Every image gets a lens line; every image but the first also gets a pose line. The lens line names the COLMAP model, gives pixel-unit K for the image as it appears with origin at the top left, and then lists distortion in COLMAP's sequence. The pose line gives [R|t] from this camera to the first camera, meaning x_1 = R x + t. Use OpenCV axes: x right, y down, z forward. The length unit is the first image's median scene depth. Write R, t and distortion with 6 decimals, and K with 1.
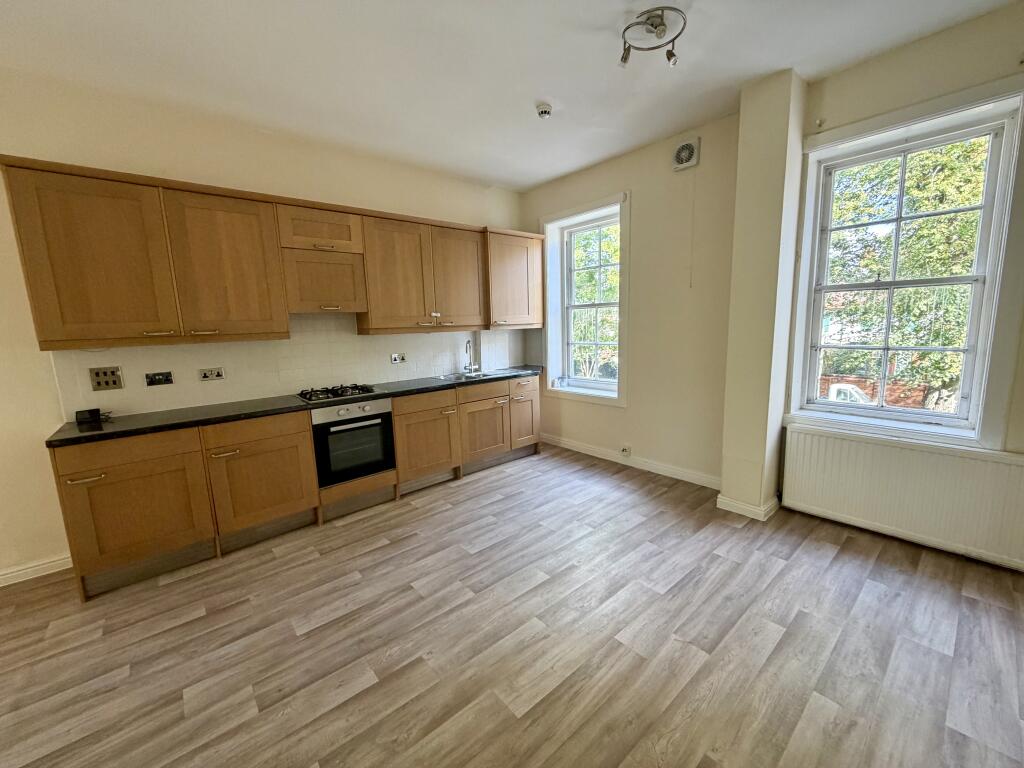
lens RADIAL K [[408.6, 0, 509.6], [0, 408.6, 384.7], [0, 0, 1]] dist [-0.000031, -0.000331]
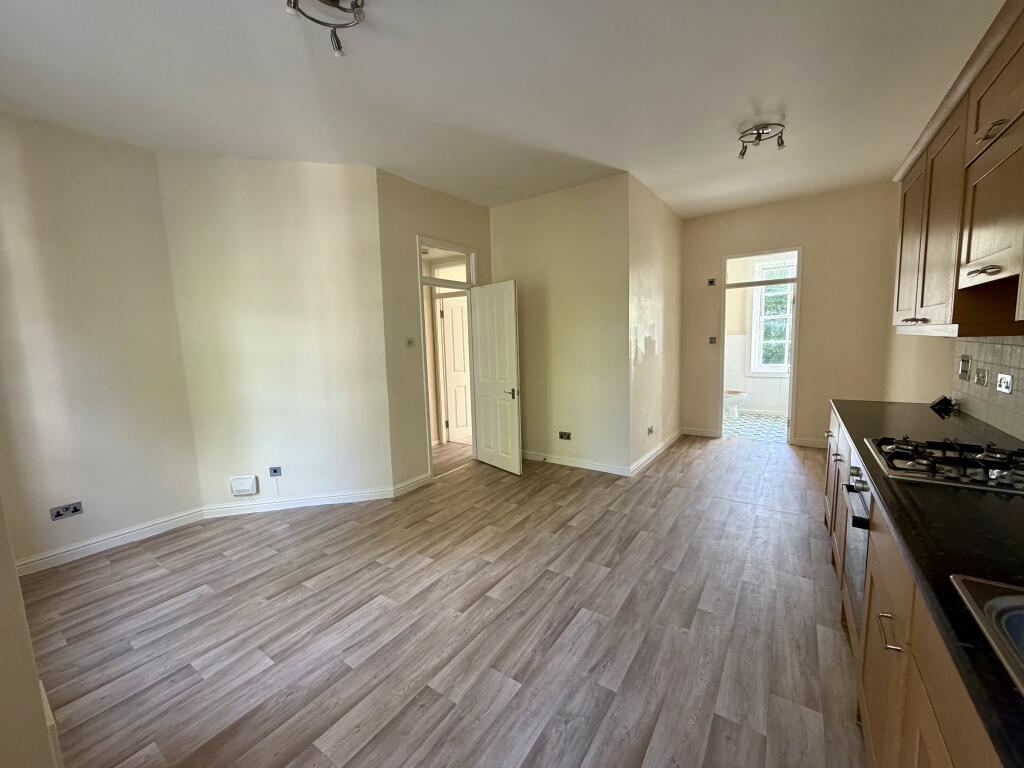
lens RADIAL K [[408.6, 0, 509.6], [0, 408.6, 384.7], [0, 0, 1]] dist [-0.000031, -0.000331]
pose [[-0.963994, 0.095390, -0.248226, 0.262477], [0.027430, 0.964138, 0.263980, -0.304256], [0.264505, 0.247666, -0.932040, 1.974875]]
